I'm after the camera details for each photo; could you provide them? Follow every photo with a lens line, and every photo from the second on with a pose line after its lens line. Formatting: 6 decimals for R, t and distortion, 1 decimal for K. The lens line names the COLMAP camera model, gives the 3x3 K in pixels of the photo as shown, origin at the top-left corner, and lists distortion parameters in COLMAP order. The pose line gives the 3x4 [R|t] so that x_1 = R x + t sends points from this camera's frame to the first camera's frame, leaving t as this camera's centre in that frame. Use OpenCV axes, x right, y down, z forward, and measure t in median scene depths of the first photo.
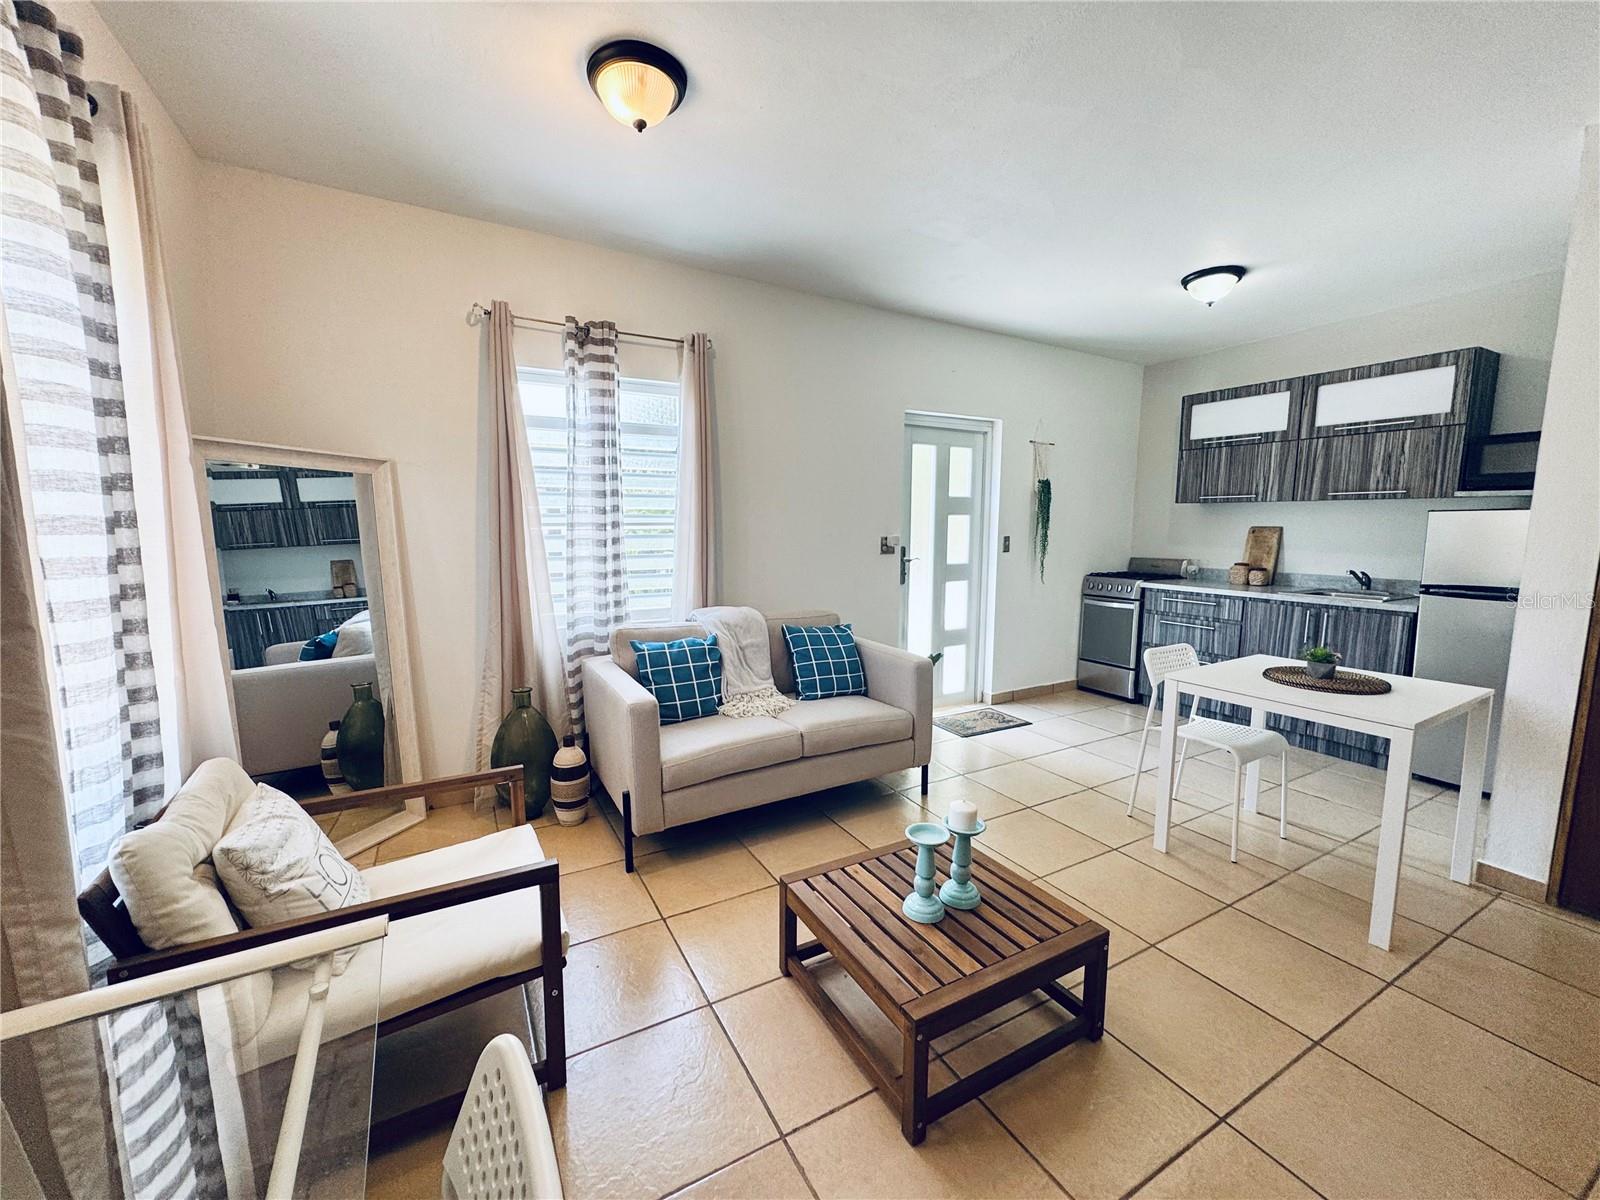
lens RADIAL K [[637.0, 0, 800.0], [0, 637.0, 600.0], [0, 0, 1]] dist [-0.004375, 0.000908]
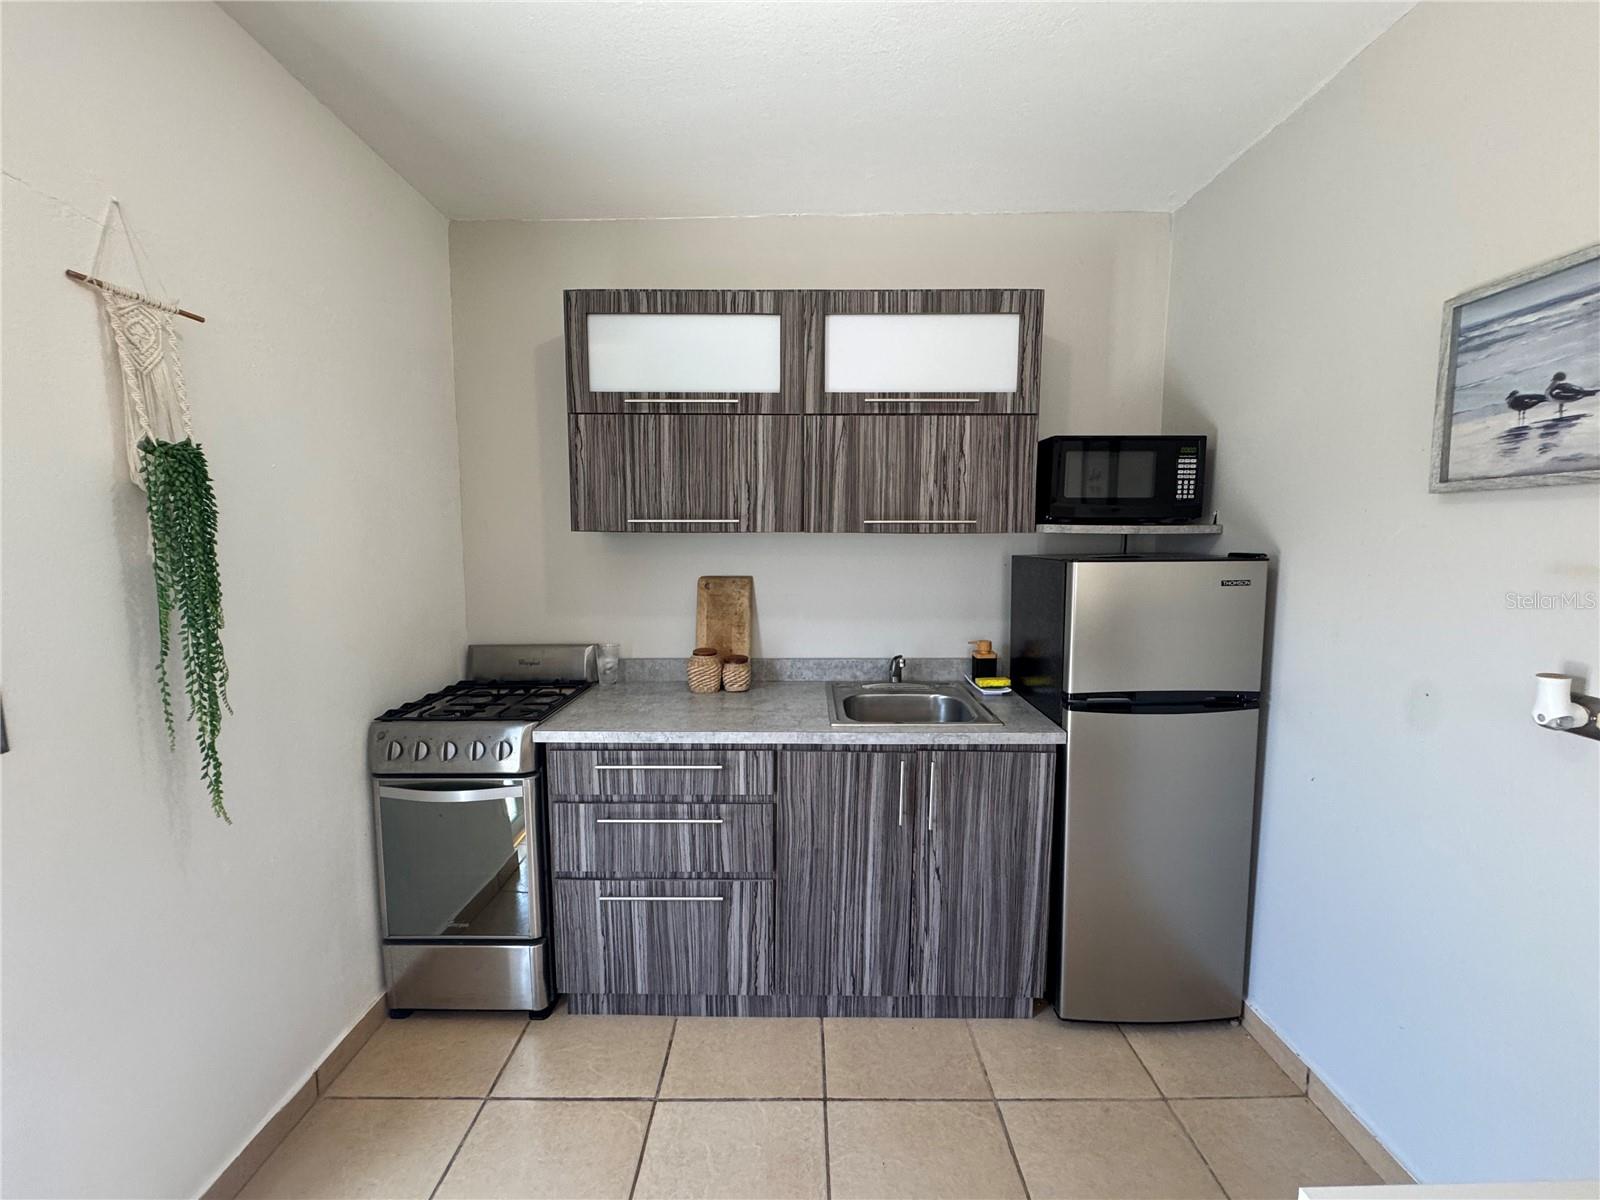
lens RADIAL K [[639.1, 0, 800.0], [0, 639.1, 600.0], [0, 0, 1]] dist [-0.019956, 0.006396]
pose [[0.485343, -0.090730, 0.869604, 0.331597], [0.106345, 0.993343, 0.044287, -0.129687], [-0.867833, 0.070983, 0.491760, 0.779522]]
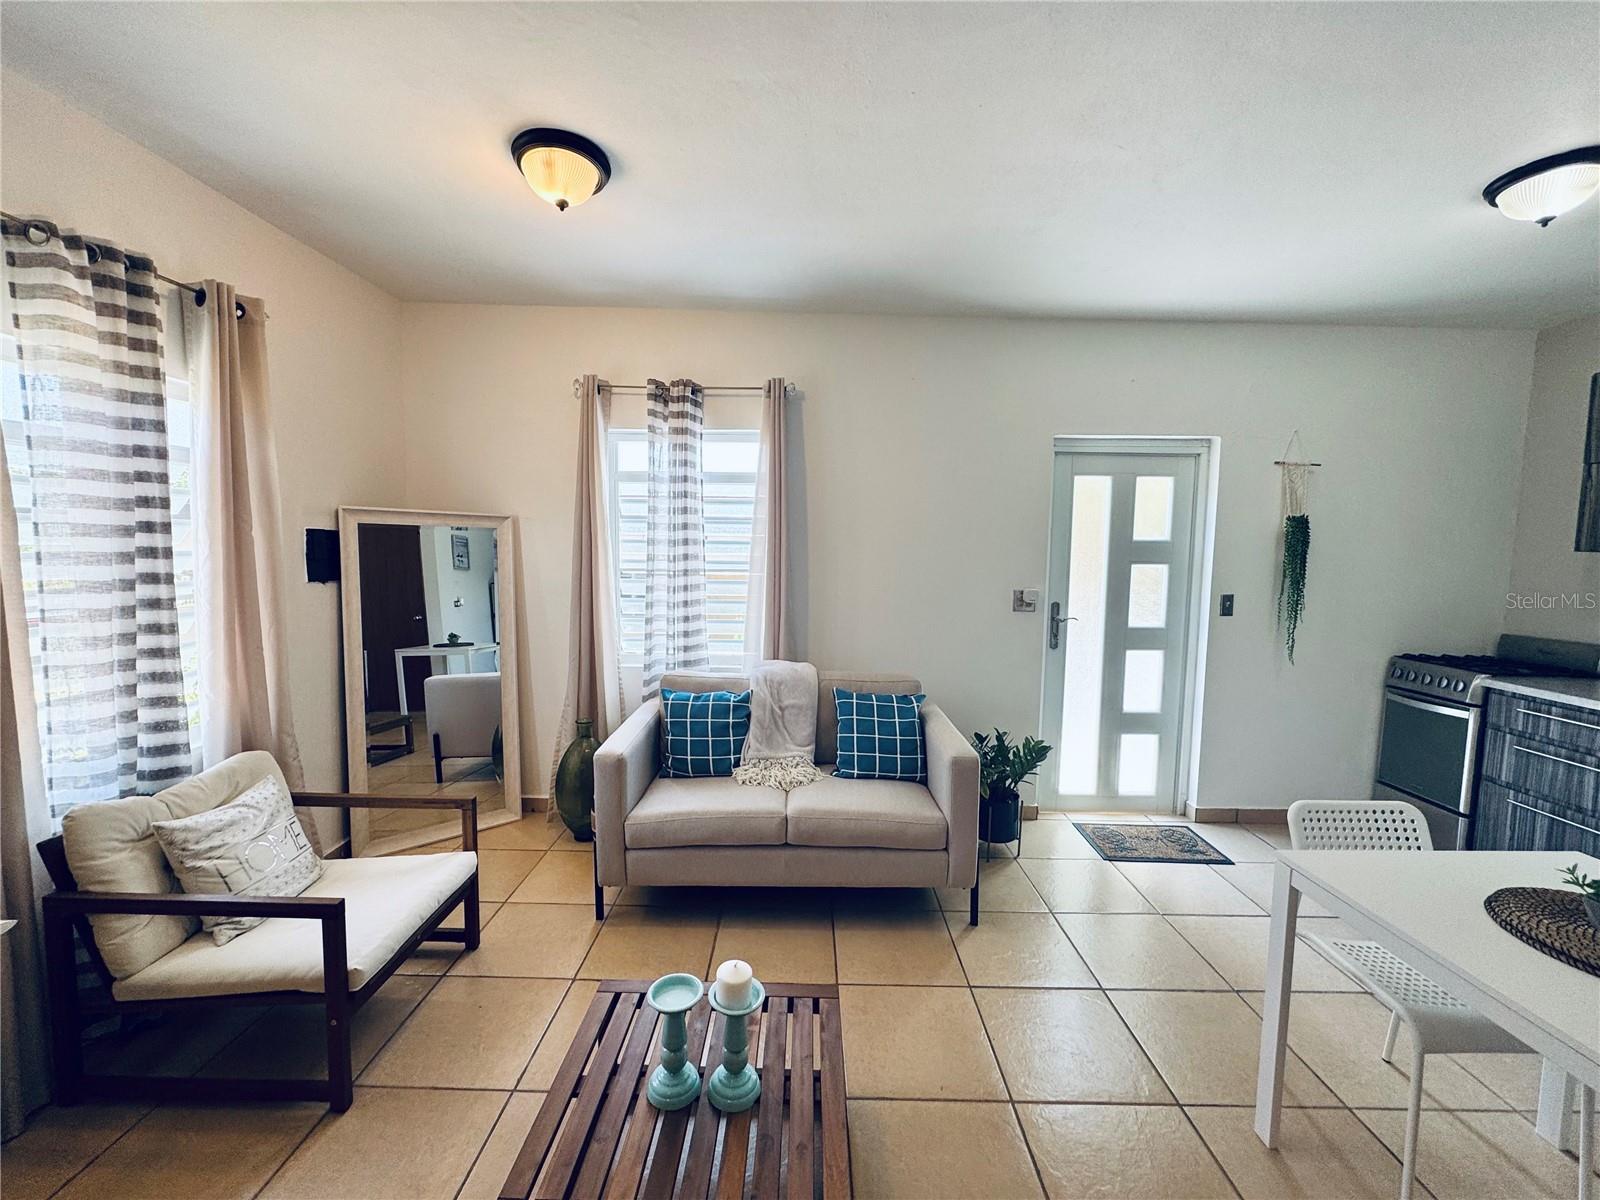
lens RADIAL K [[637.0, 0, 800.0], [0, 637.0, 600.0], [0, 0, 1]] dist [-0.004375, 0.000908]
pose [[0.868890, 0.052186, -0.492247, 0.306357], [-0.071161, 0.997267, -0.019883, -0.052759], [0.489863, 0.052304, 0.870229, 0.154887]]
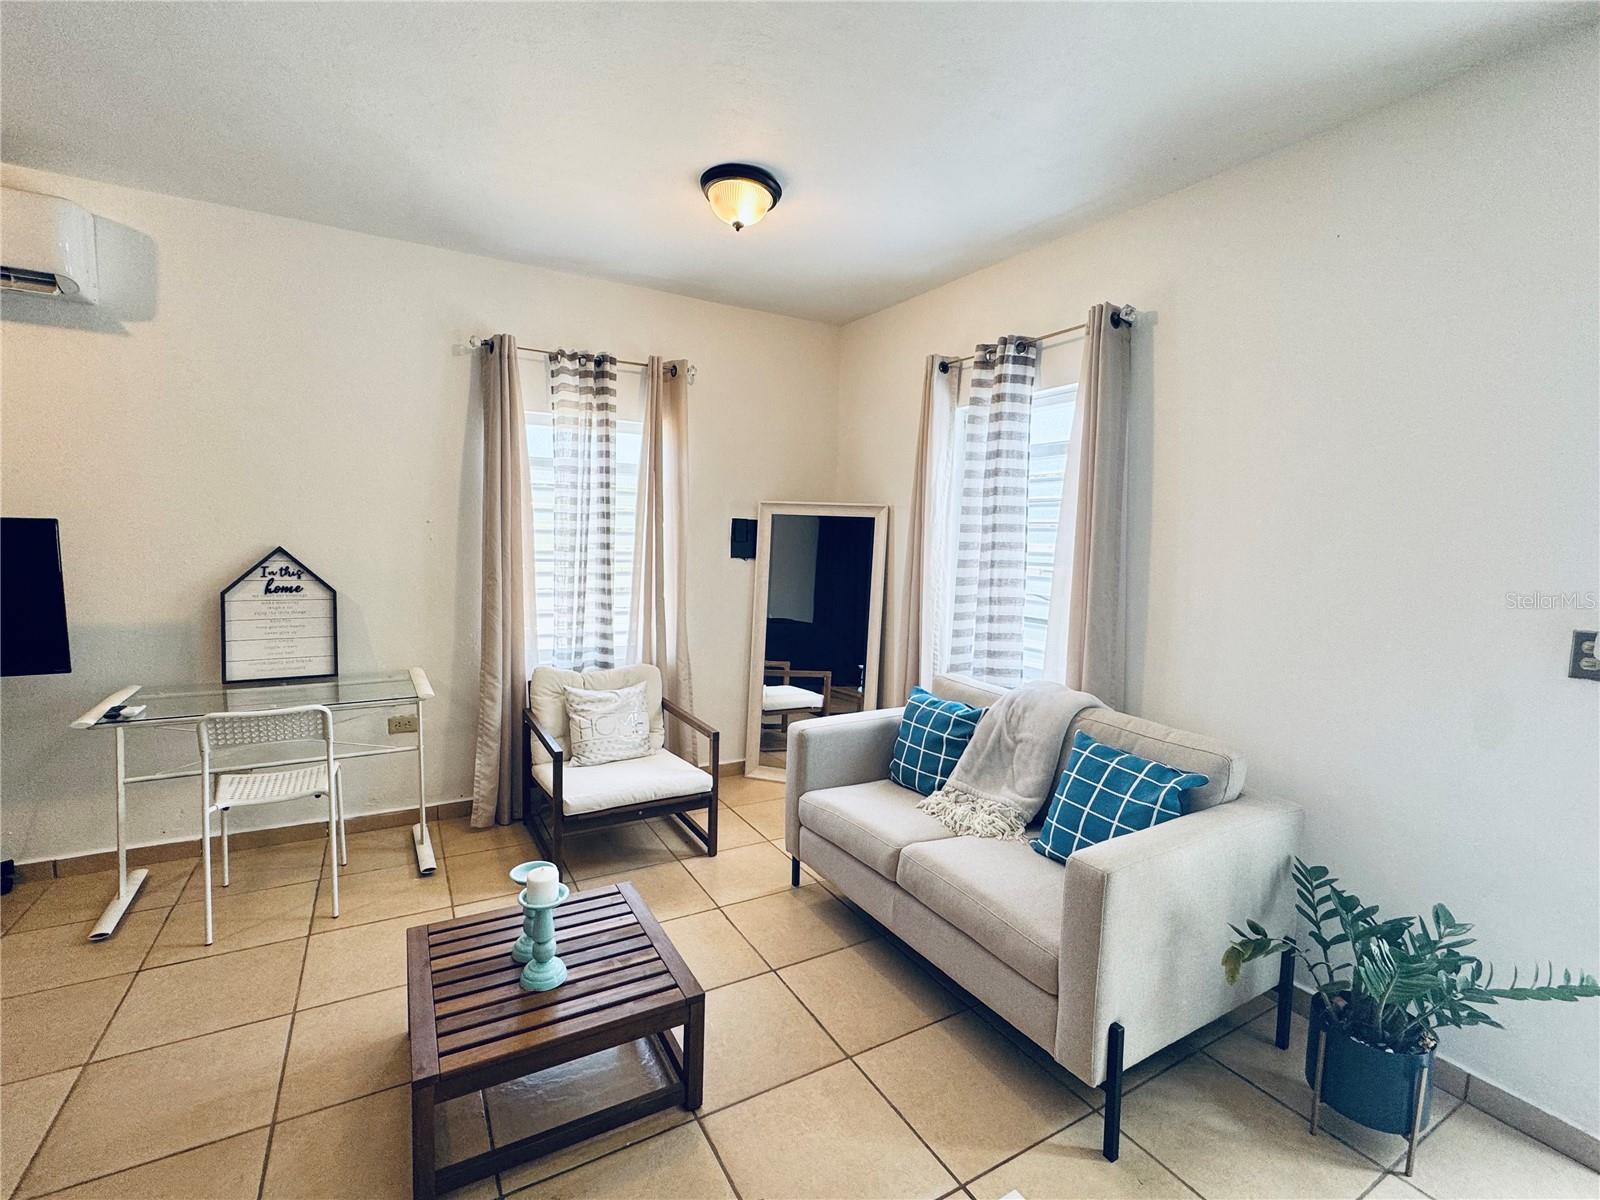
lens RADIAL K [[719.2, 0, 800.0], [0, 719.2, 600.0], [0, 0, 1]] dist [-0.001092, -0.000149]
pose [[0.012026, 0.087262, -0.996113, 0.560207], [-0.146717, 0.985557, 0.084566, -0.090719], [0.989105, 0.145129, 0.024655, 0.574083]]
